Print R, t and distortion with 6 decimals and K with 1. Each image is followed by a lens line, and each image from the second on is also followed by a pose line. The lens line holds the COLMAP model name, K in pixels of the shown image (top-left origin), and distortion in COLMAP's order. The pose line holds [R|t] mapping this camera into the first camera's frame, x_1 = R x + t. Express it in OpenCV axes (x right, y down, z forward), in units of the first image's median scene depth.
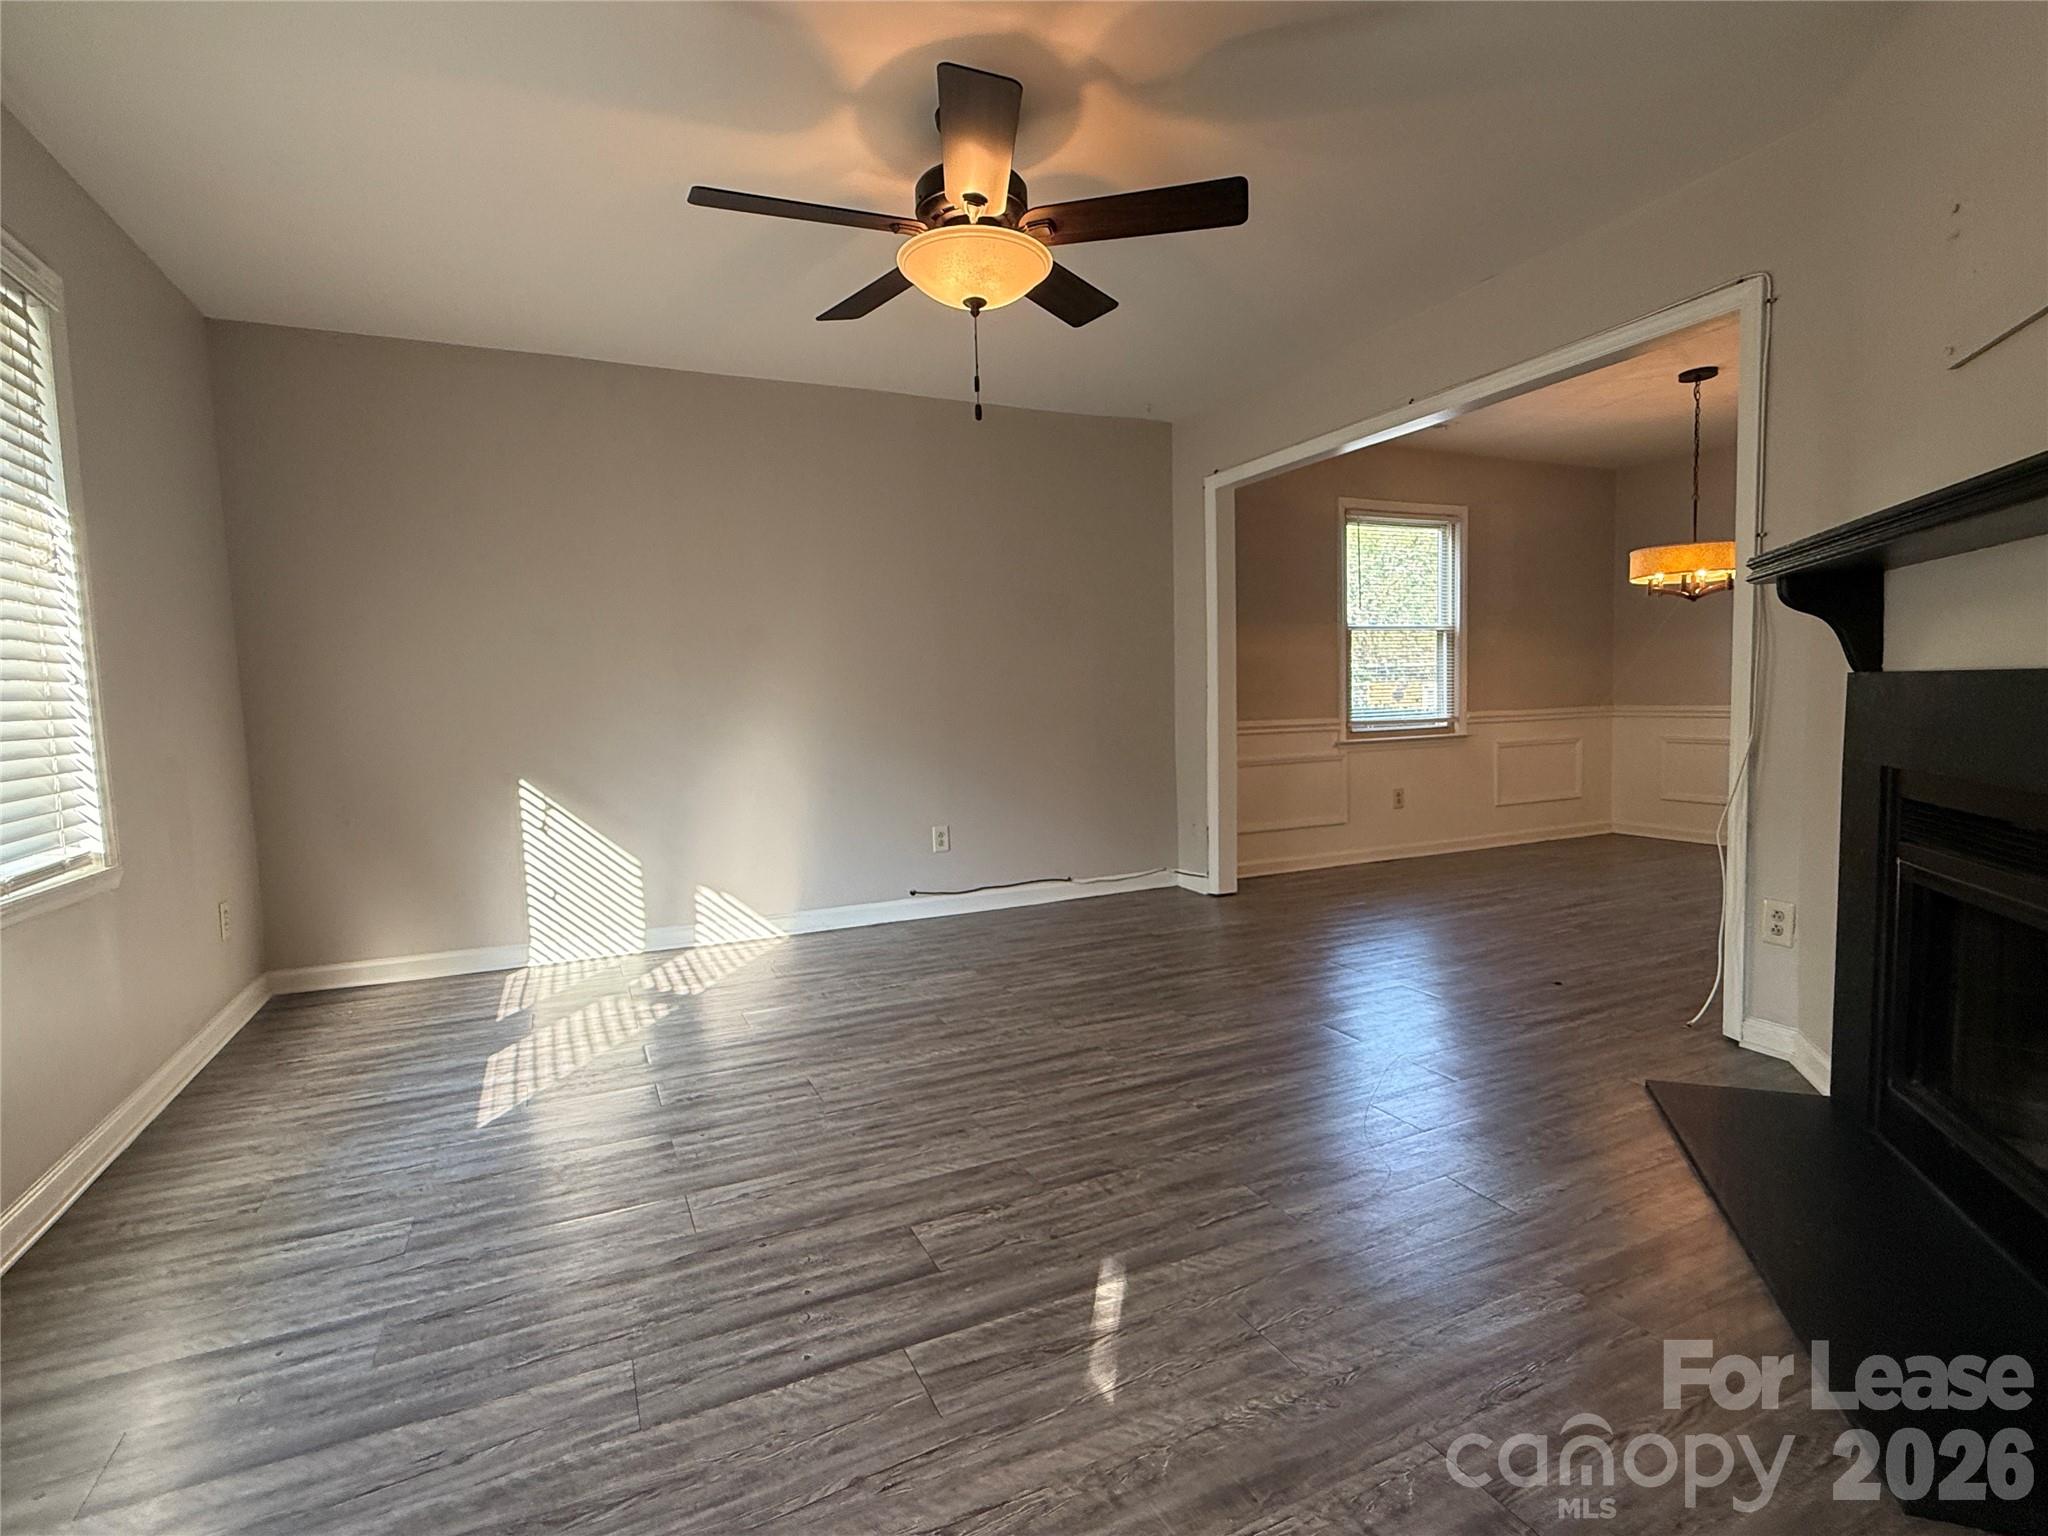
lens RADIAL K [[1002.2, 0, 1024.0], [0, 1002.2, 768.0], [0, 0, 1]] dist [0.001184, 0.000336]
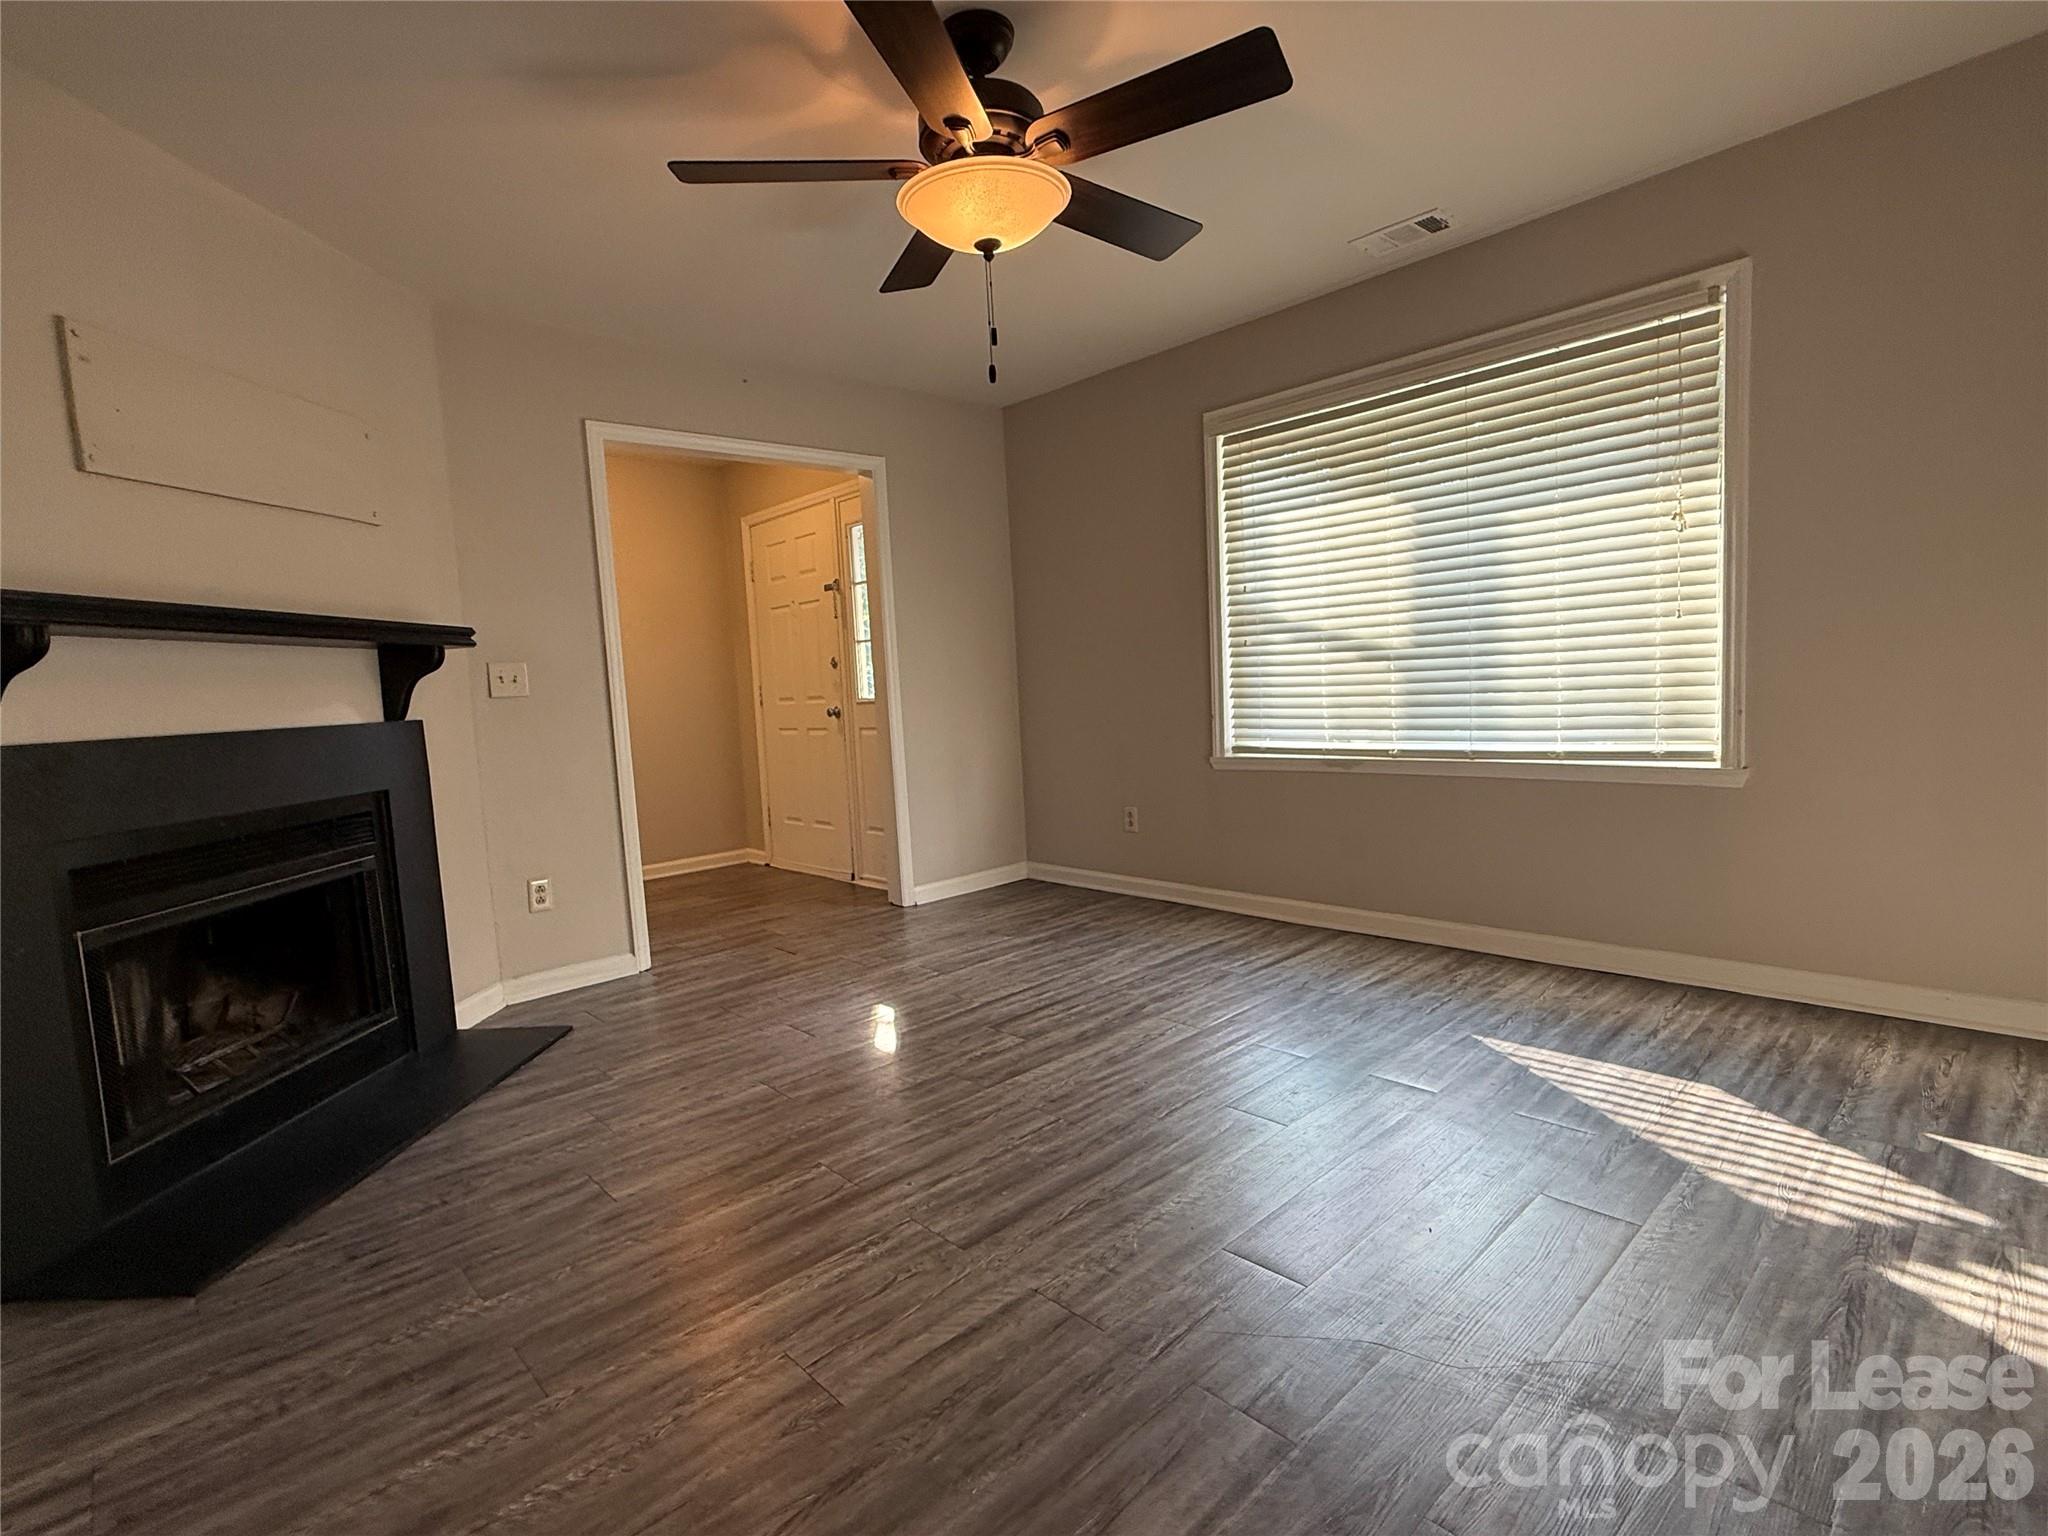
lens RADIAL K [[979.8, 0, 1013.2], [0, 979.8, 784.7], [0, 0, 1]] dist [-0.018431, 0.000294]
pose [[-0.950233, 0.112538, -0.290504, 0.213915], [0.060409, 0.981337, 0.182561, -0.135439], [0.305627, 0.155926, -0.939297, 1.724527]]
